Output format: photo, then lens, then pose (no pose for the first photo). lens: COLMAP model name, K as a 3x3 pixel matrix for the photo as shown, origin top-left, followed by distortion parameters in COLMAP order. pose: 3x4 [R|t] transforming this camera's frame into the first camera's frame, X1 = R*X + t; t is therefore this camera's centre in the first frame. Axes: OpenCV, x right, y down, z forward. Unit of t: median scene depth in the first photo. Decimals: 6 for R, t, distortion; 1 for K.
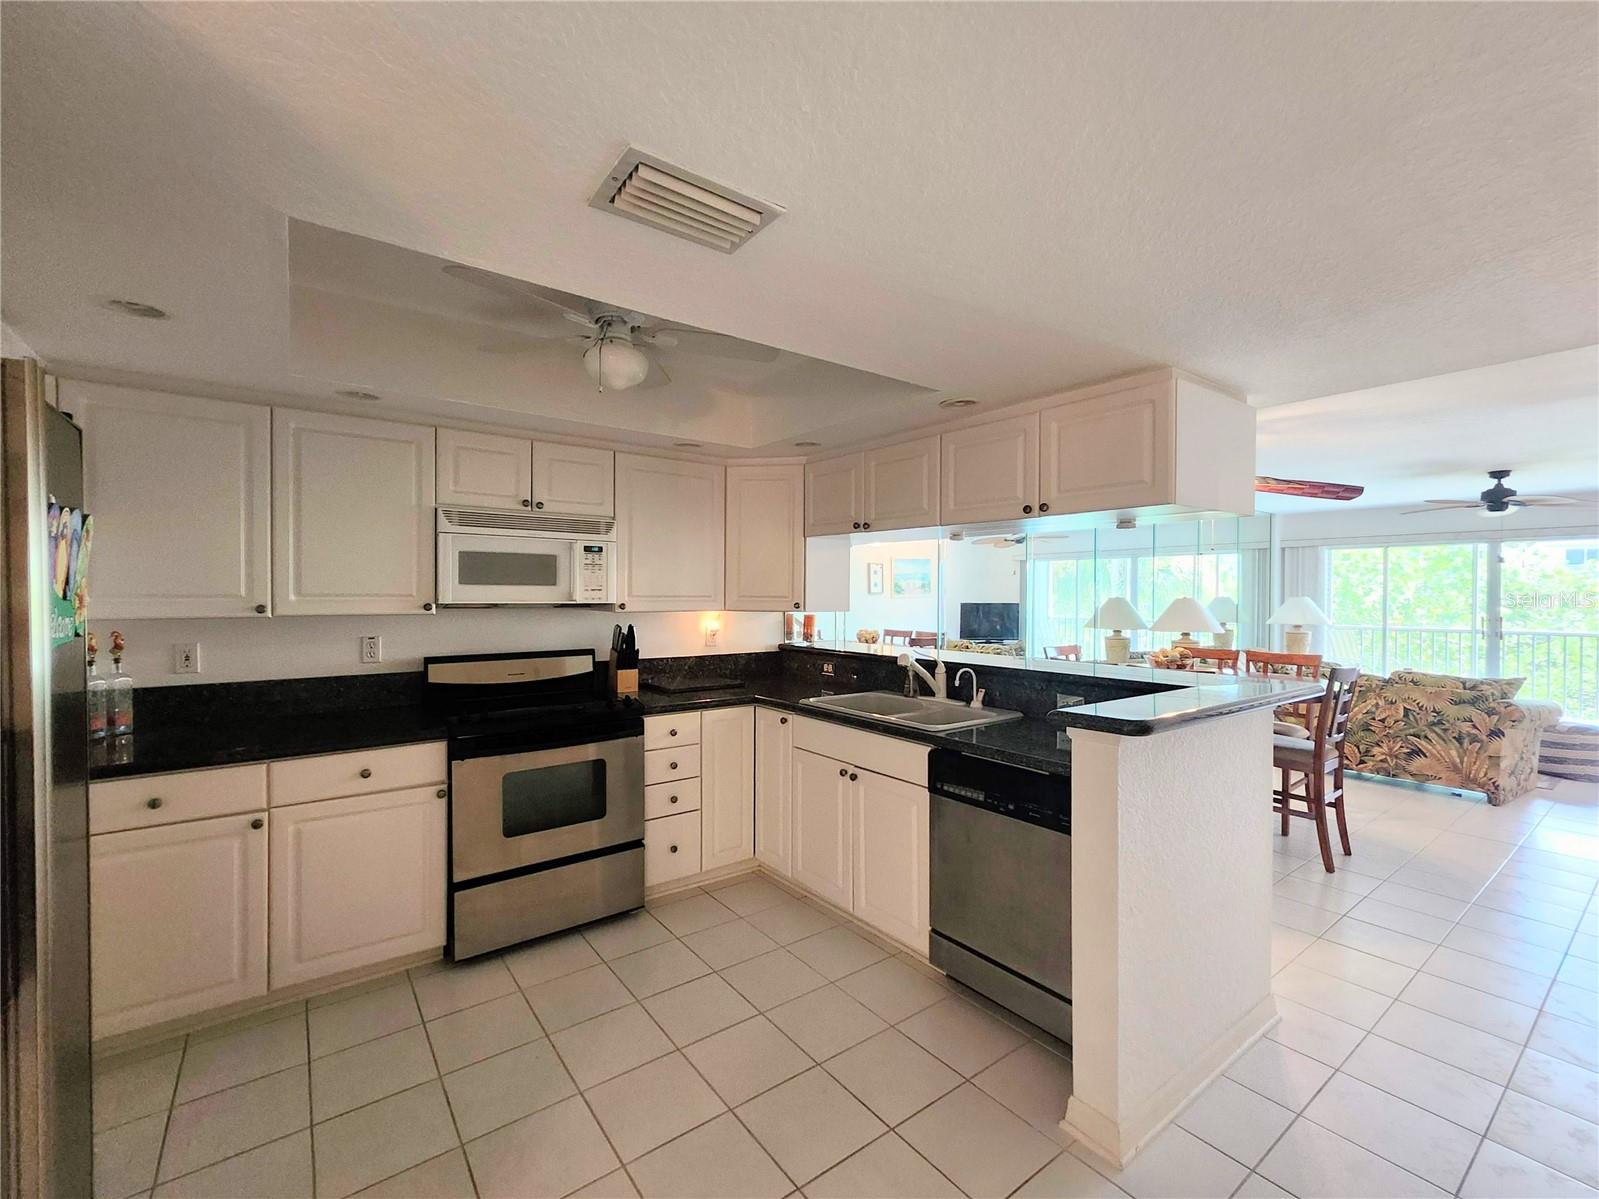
lens RADIAL K [[679.3, 0, 788.9], [0, 679.3, 600.5], [0, 0, 1]] dist [-0.000963, 0.000384]
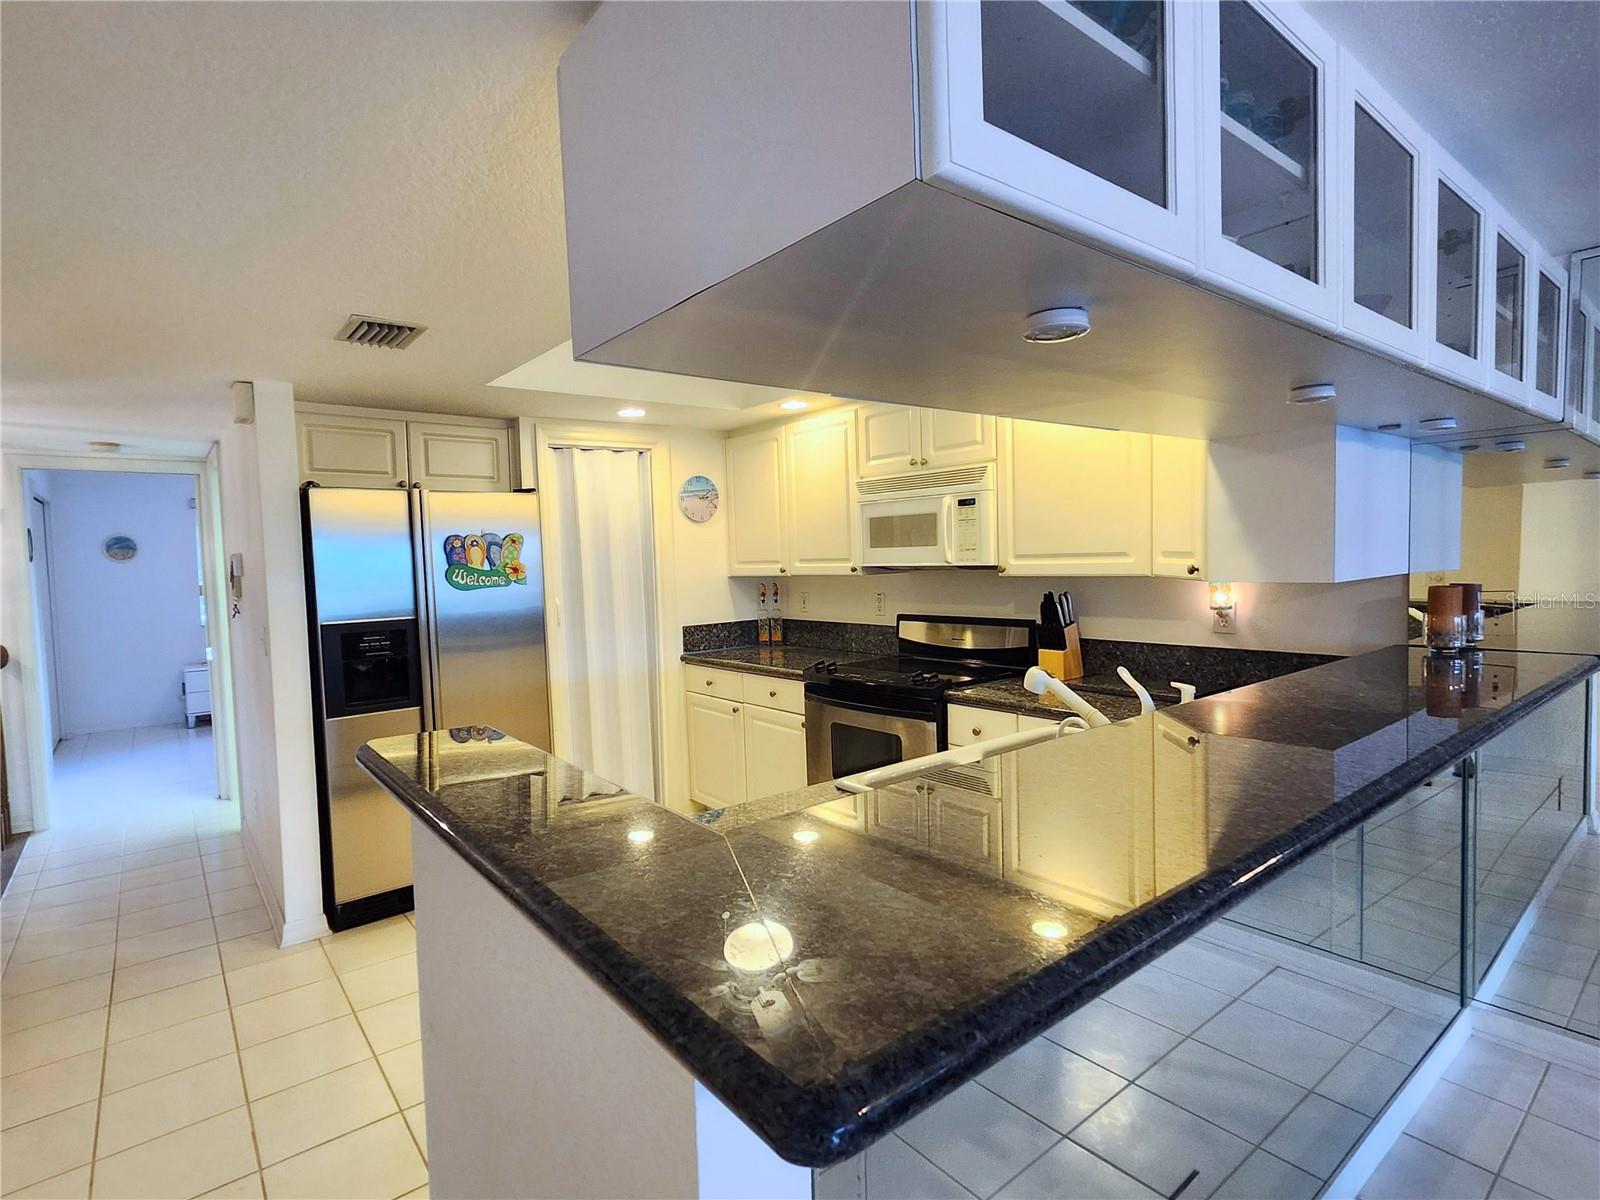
lens RADIAL K [[801.5, 0, 788.4], [0, 801.5, 598.2], [0, 0, 1]] dist [0.006650, -0.001111]
pose [[0.035236, 0.044385, -0.998393, 0.762534], [0.018615, 0.998811, 0.045061, -0.004429], [0.999206, -0.020172, 0.034368, 0.780473]]
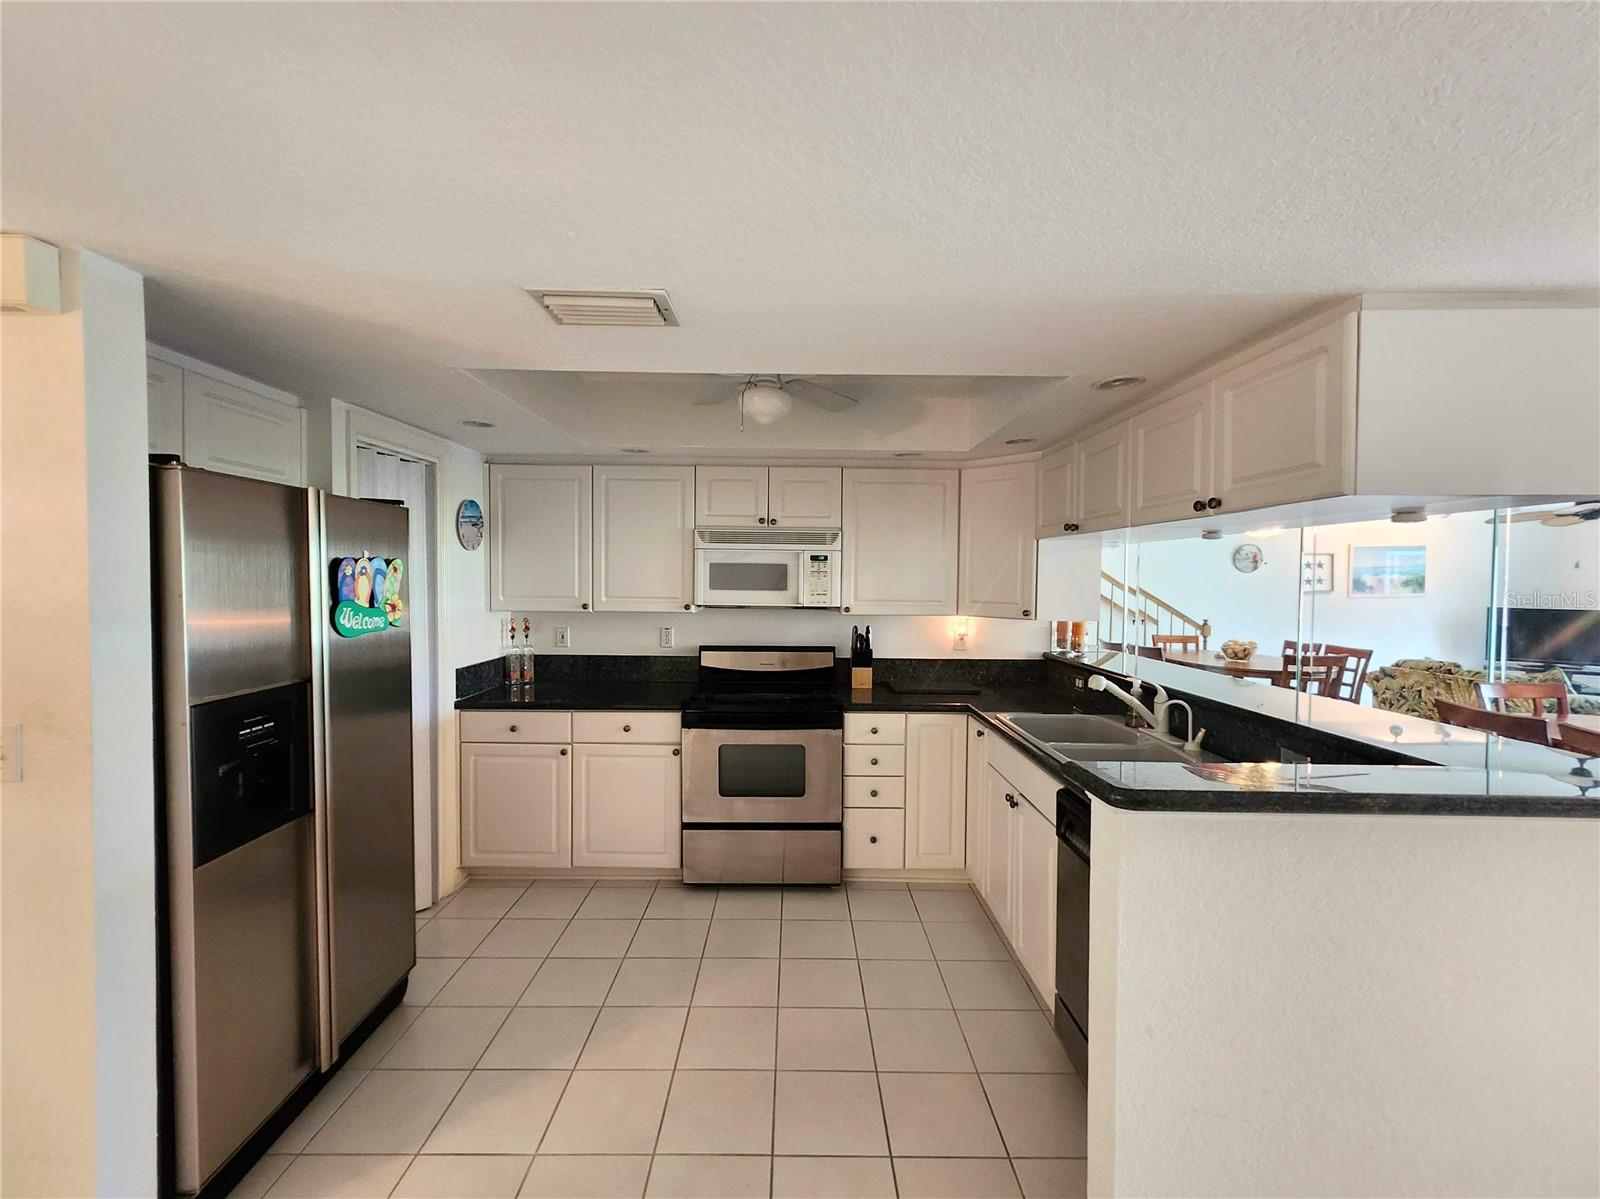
lens RADIAL K [[679.7, 0, 790.8], [0, 679.7, 599.5], [0, 0, 1]] dist [-0.000963, 0.000384]
pose [[0.805934, 0.021490, -0.591615, 0.359563], [-0.013464, 0.999748, 0.017973, -0.028358], [0.591852, -0.006519, 0.806020, 0.071412]]
